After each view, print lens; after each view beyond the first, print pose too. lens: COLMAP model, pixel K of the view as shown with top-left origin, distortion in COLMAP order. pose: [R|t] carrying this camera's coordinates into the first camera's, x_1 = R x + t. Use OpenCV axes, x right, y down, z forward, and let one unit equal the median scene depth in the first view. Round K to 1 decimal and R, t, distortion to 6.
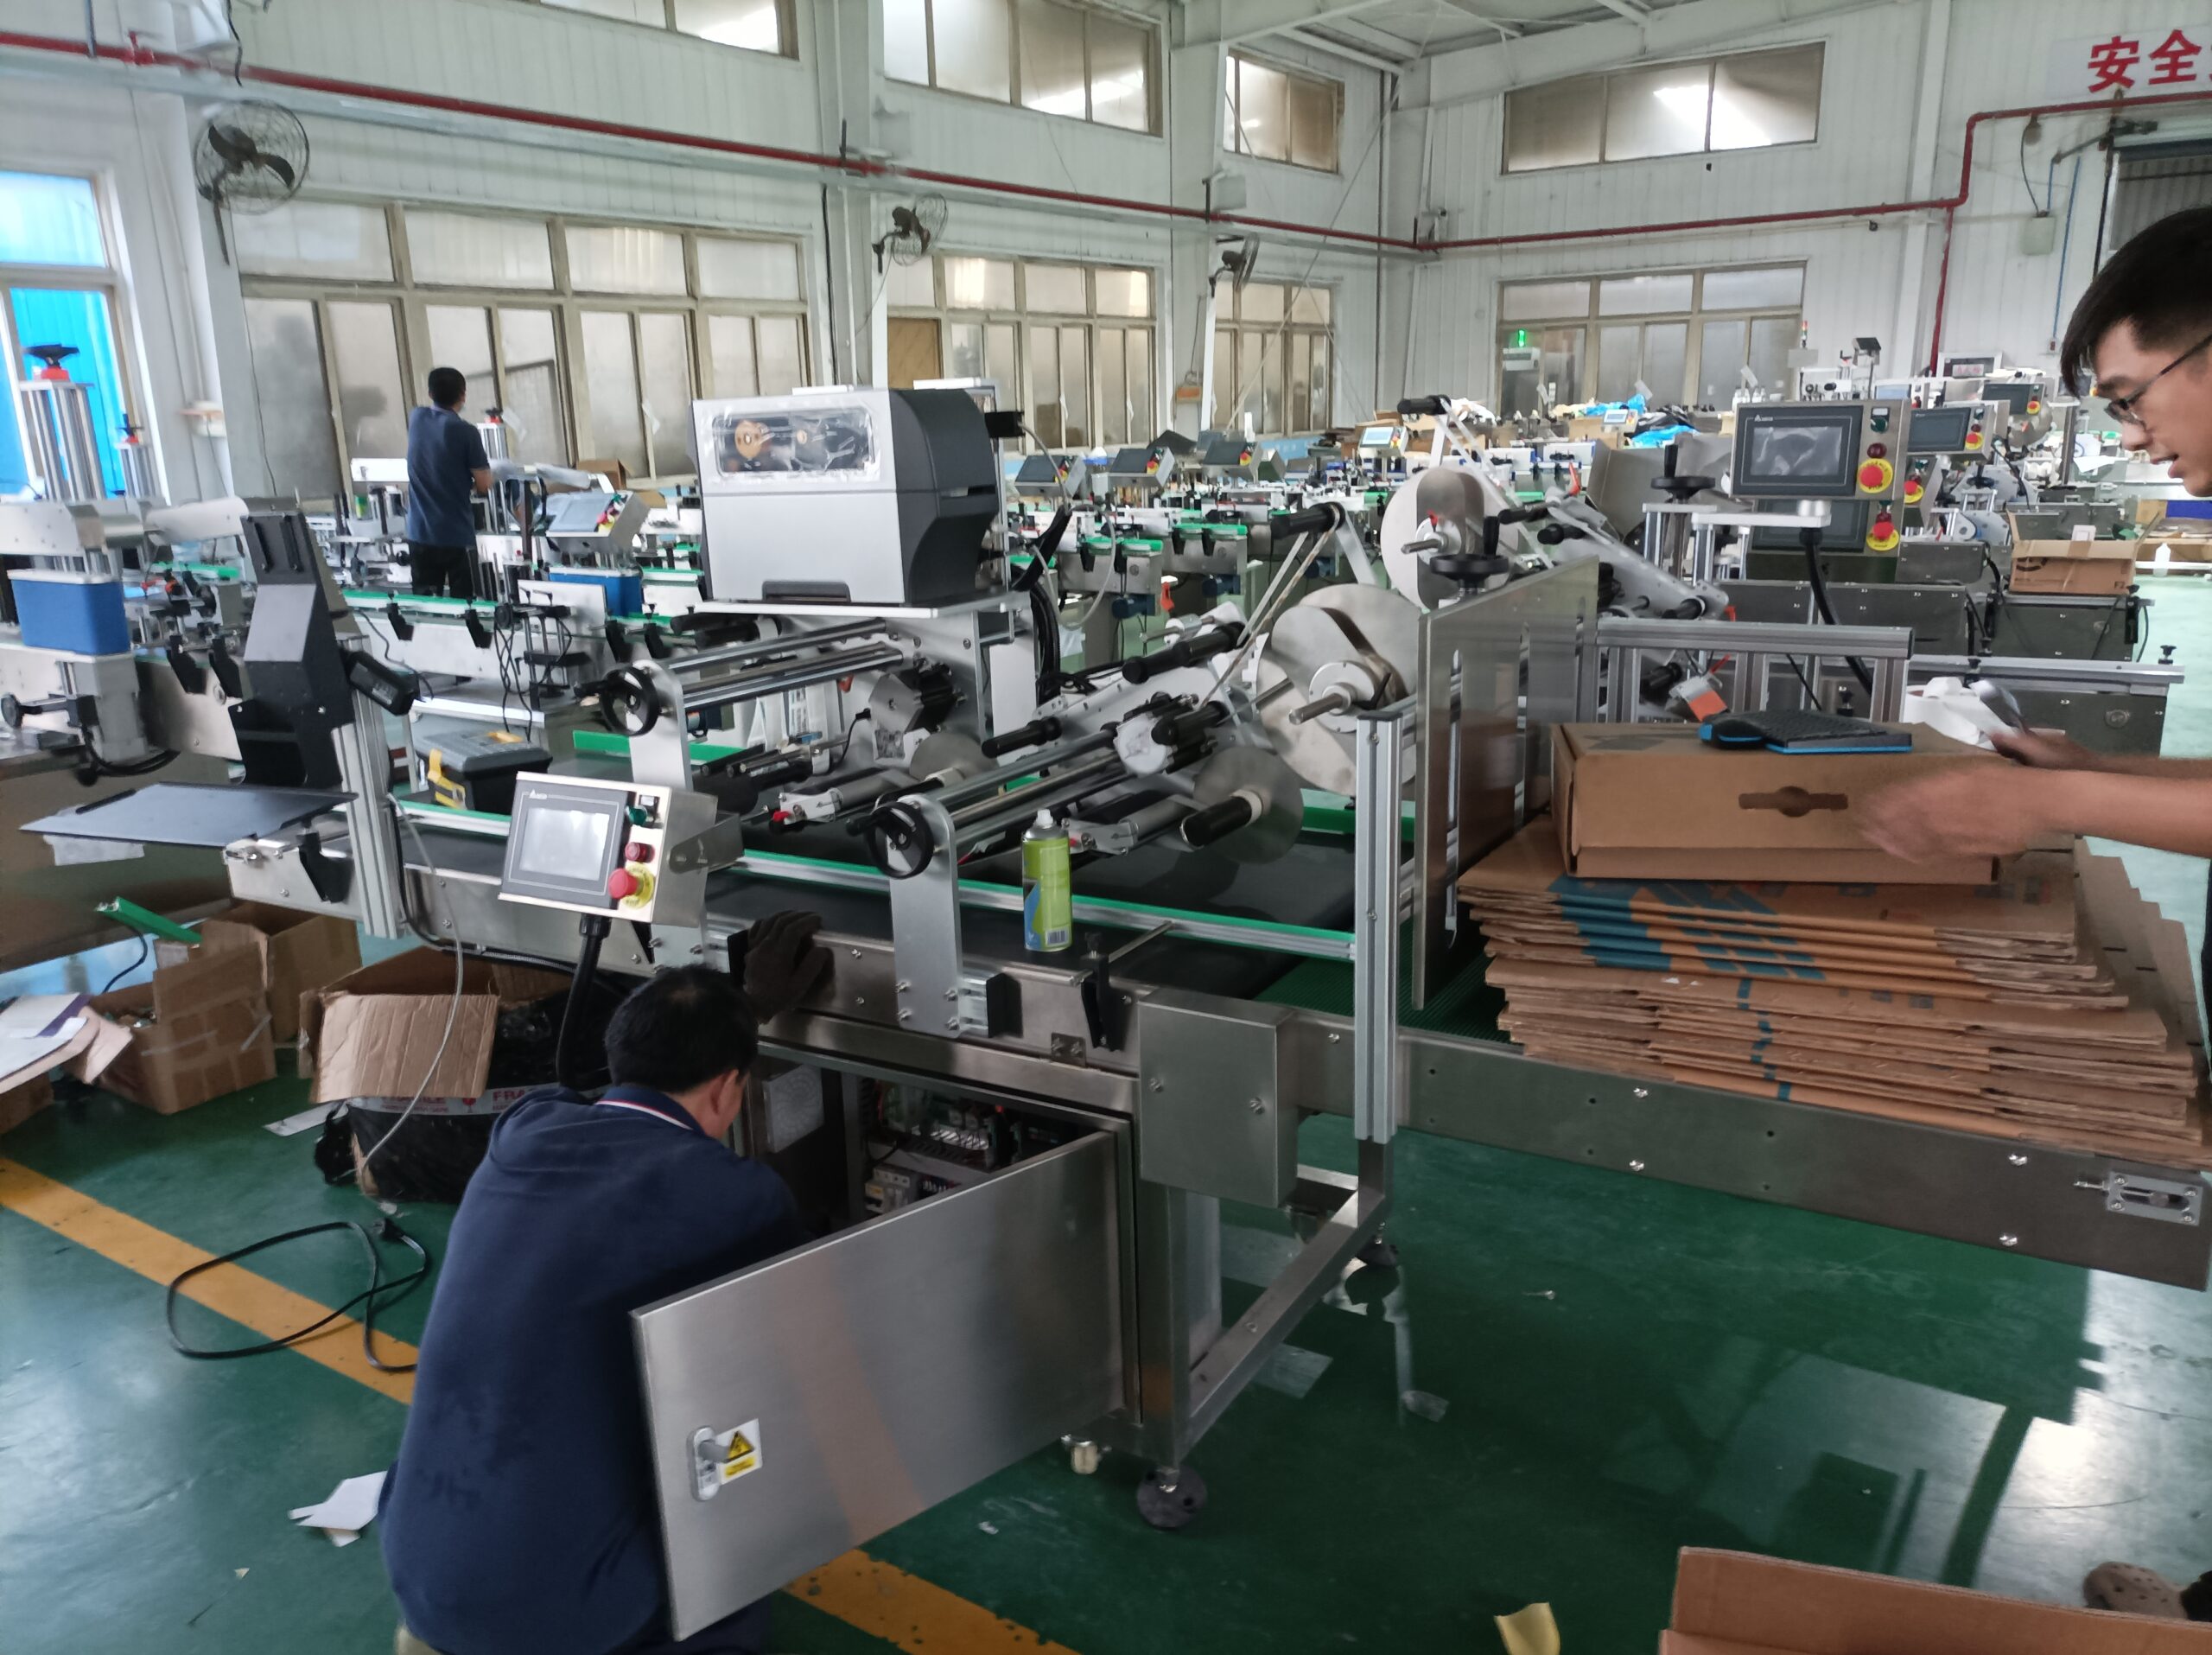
lens RADIAL K [[1692.4, 0, 1106.0], [0, 1692.4, 827.5], [0, 0, 1]] dist [0.004732, -0.002512]
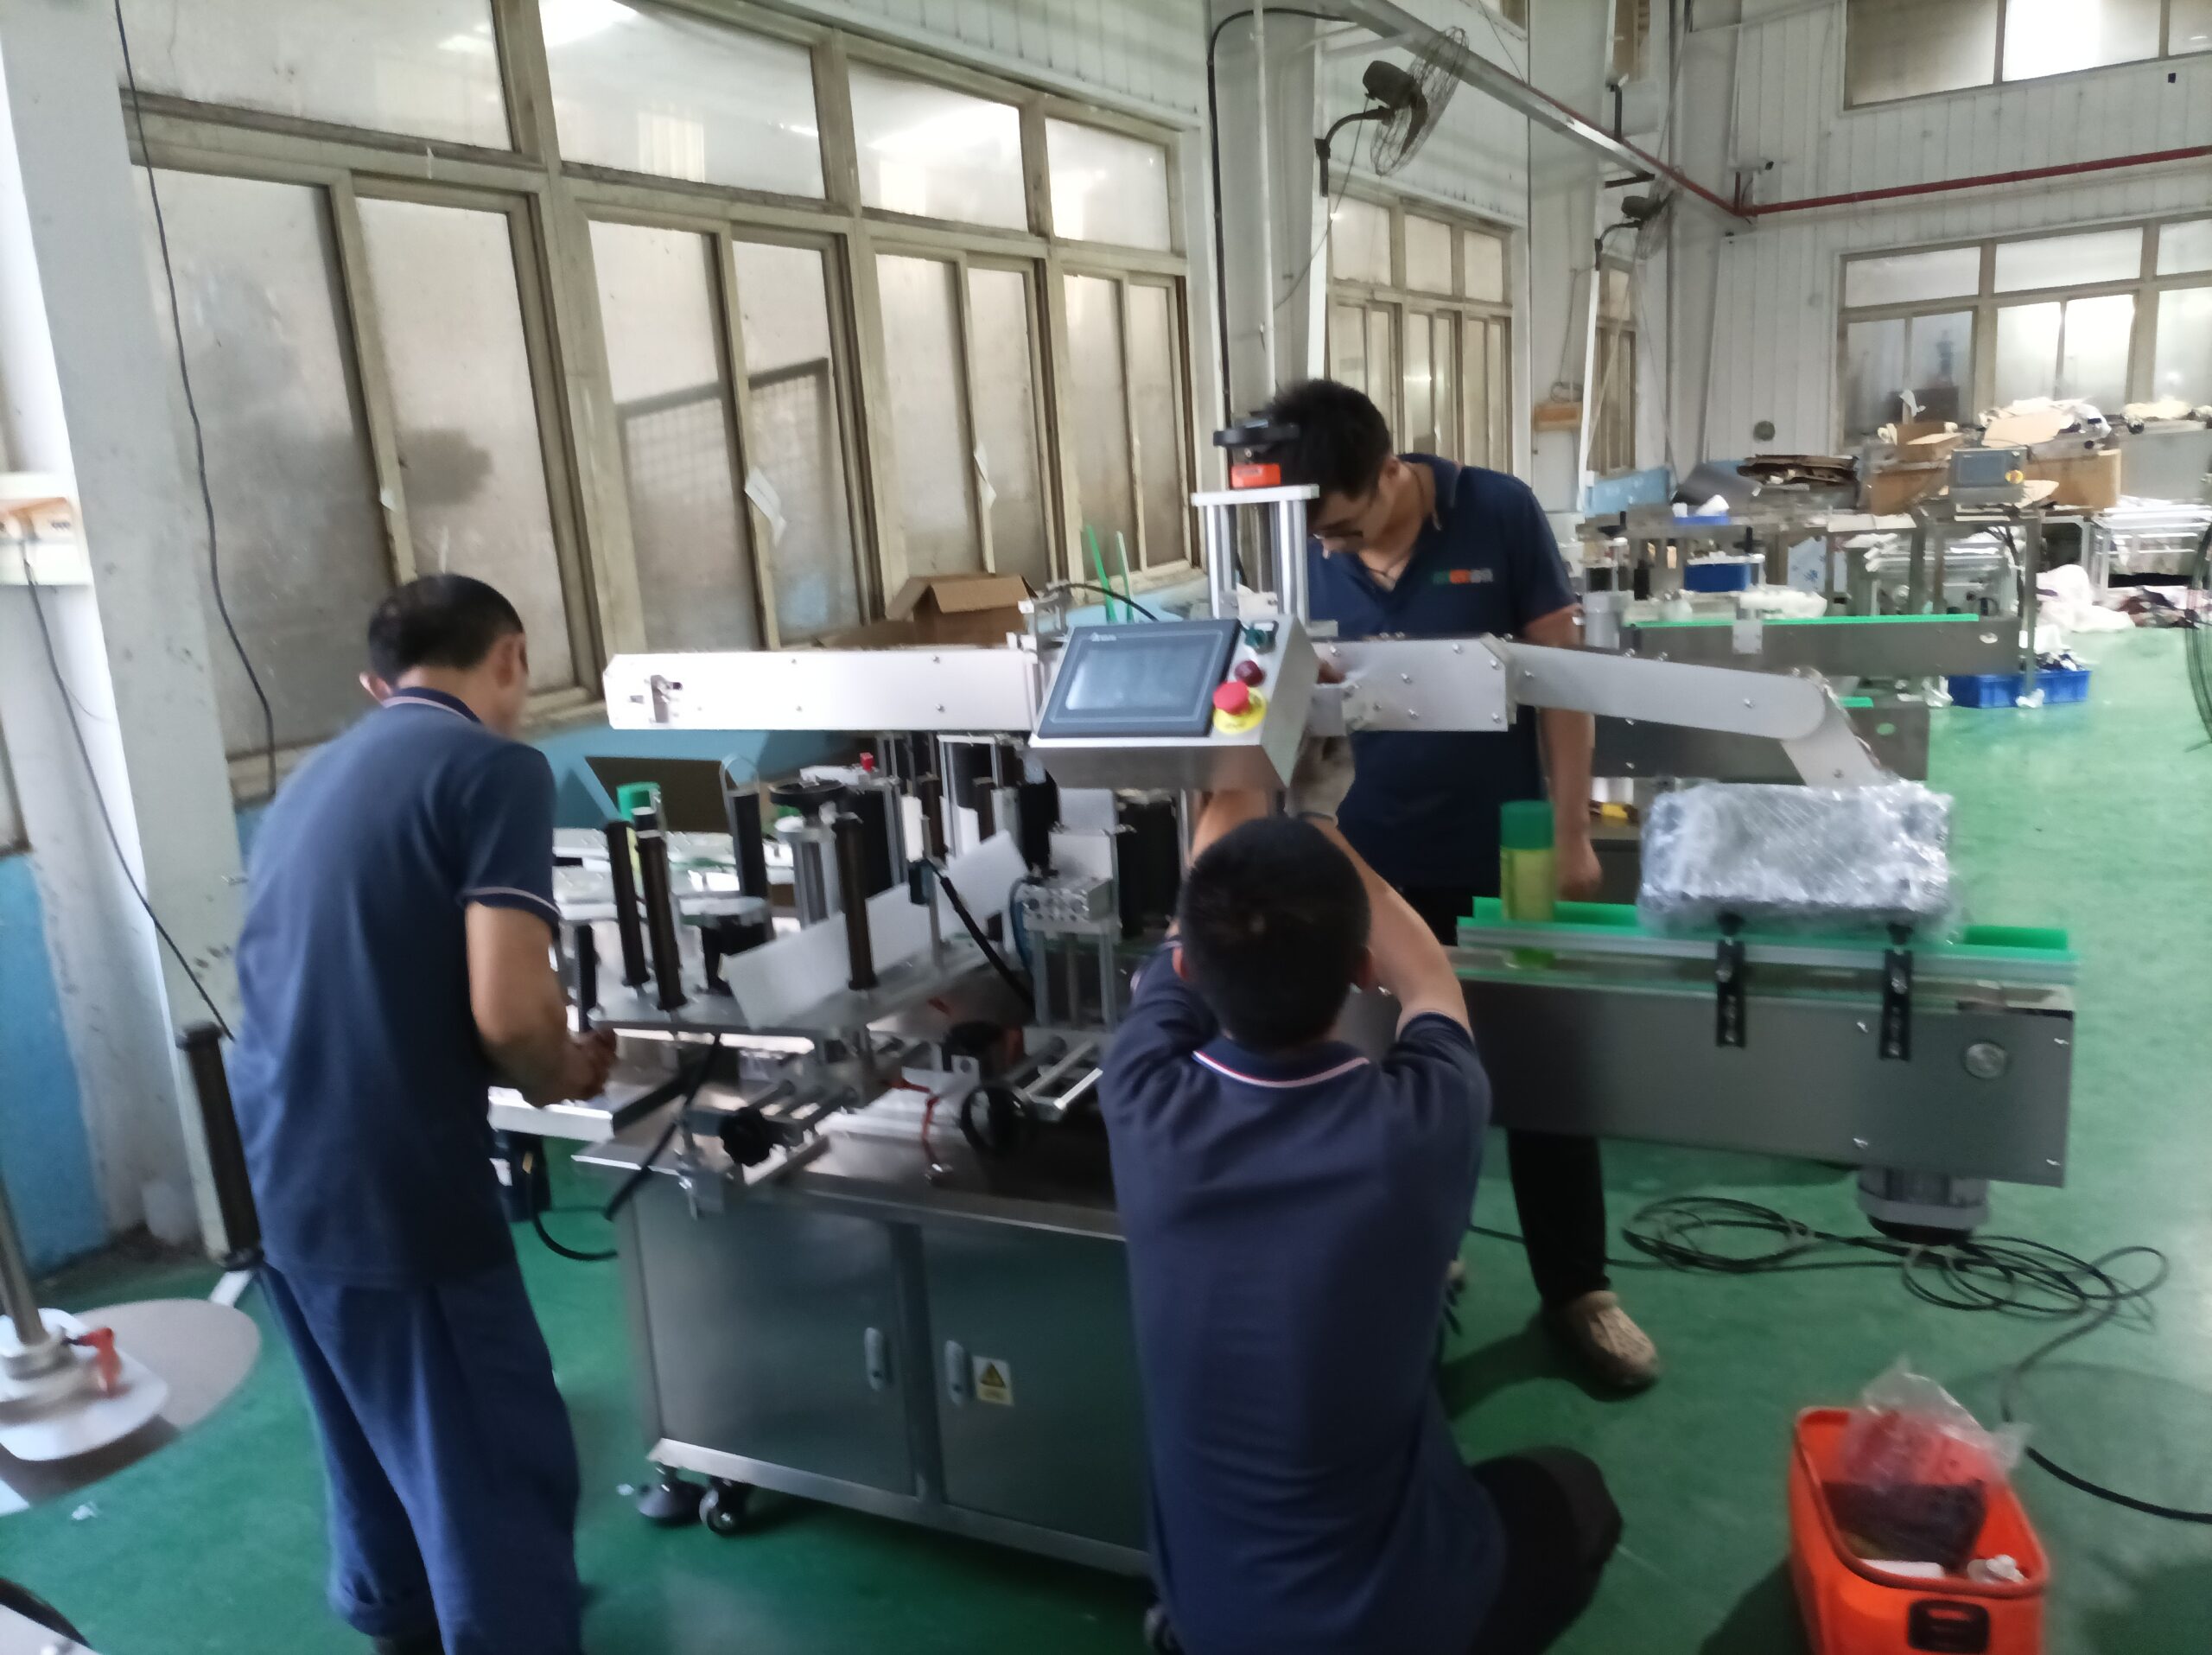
lens RADIAL K [[1650.4, 0, 1106.0], [0, 1650.4, 827.5], [0, 0, 1]] dist [-0.001518, -0.000969]
pose [[0.993924, -0.069477, 0.085375, -0.233794], [0.072034, 0.997030, -0.027237, -0.105987], [-0.083229, 0.033221, 0.995977, 0.441368]]
